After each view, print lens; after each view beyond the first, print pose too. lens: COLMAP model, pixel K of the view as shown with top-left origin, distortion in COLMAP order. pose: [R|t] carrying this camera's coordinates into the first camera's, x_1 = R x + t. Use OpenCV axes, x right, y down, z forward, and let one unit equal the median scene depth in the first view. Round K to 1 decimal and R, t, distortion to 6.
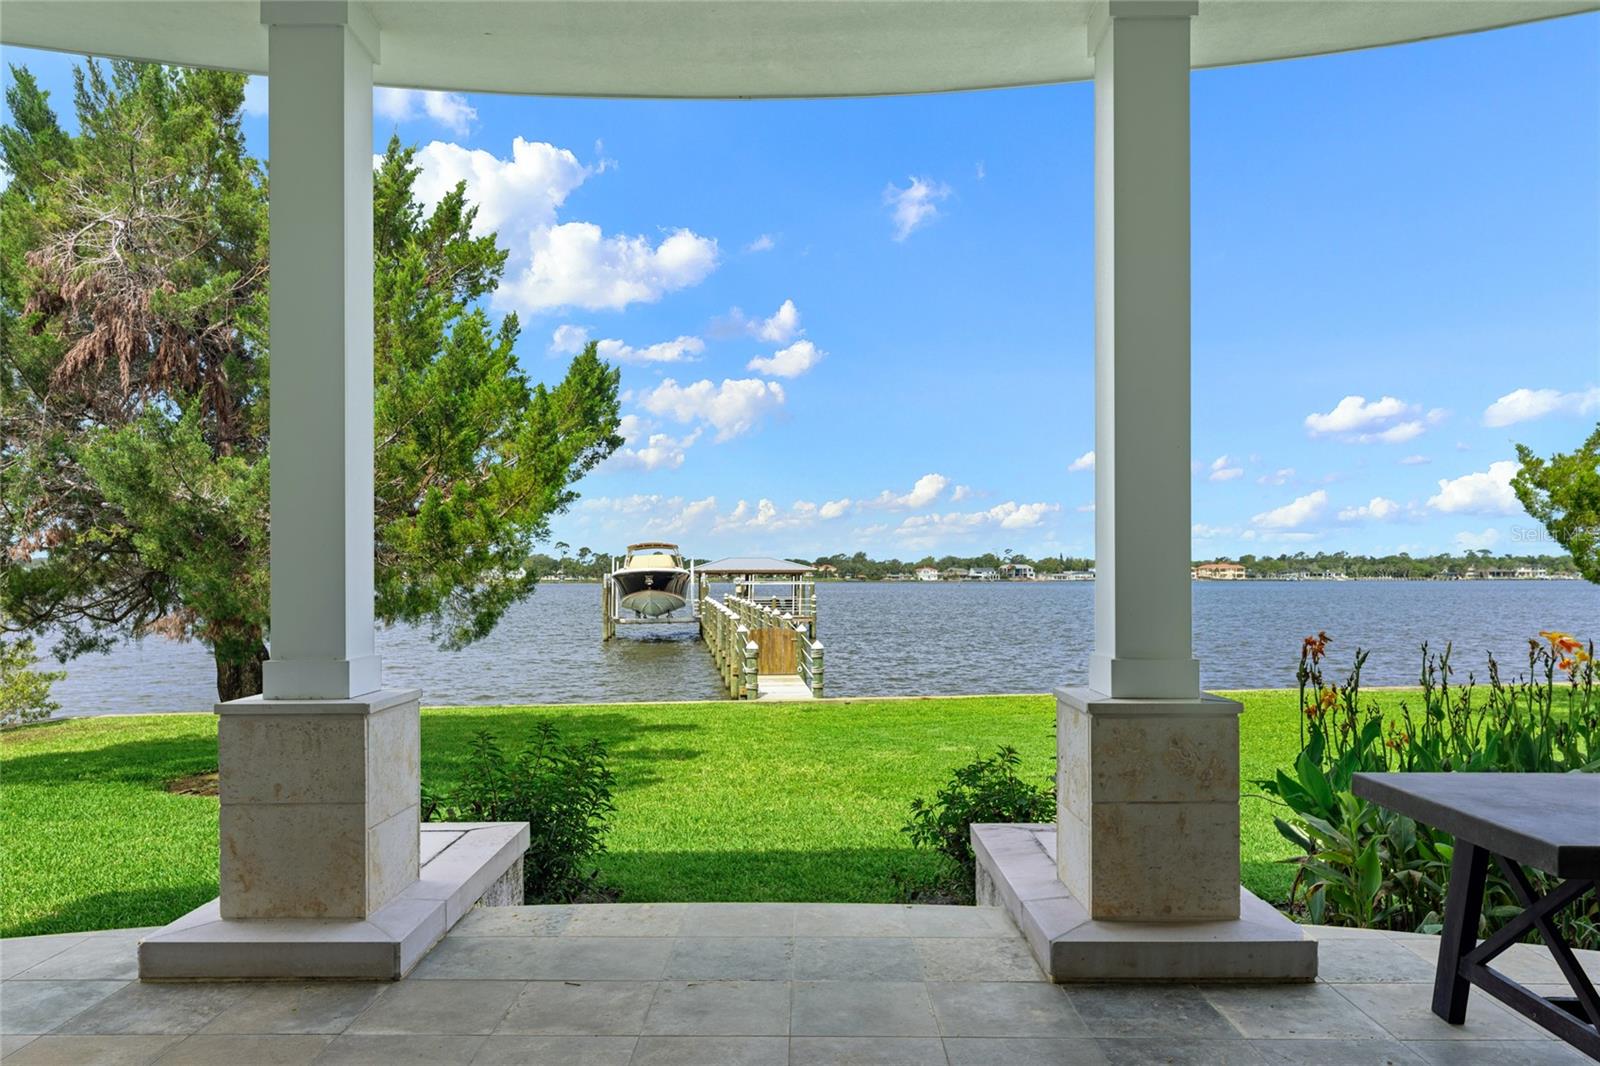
lens RADIAL K [[1089.5, 0, 794.9], [0, 1089.5, 528.5], [0, 0, 1]] dist [-0.001684, -0.000468]
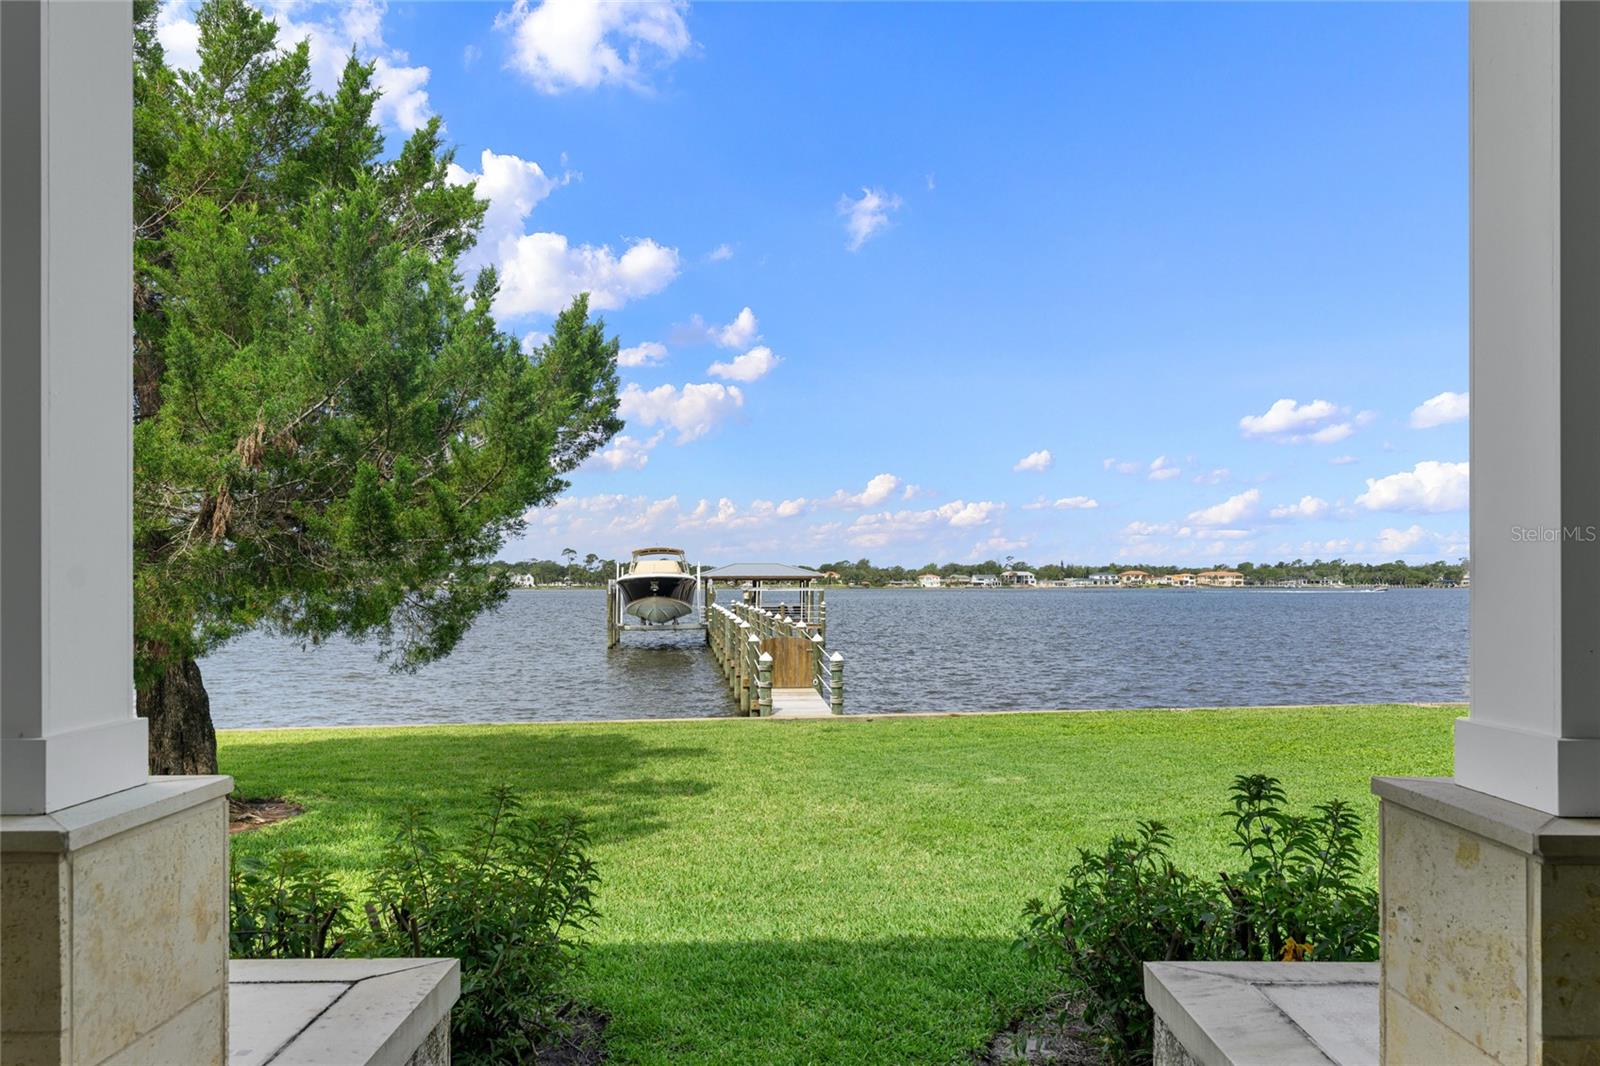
lens RADIAL K [[1074.0, 0, 800.0], [0, 1074.0, 533.0], [0, 0, 1]] dist [0.000302, 0.000137]
pose [[0.999999, 0.001322, 0.000870, -0.018161], [-0.001320, 0.999996, -0.002570, 0.007991], [-0.000873, 0.002568, 0.999996, 0.153139]]
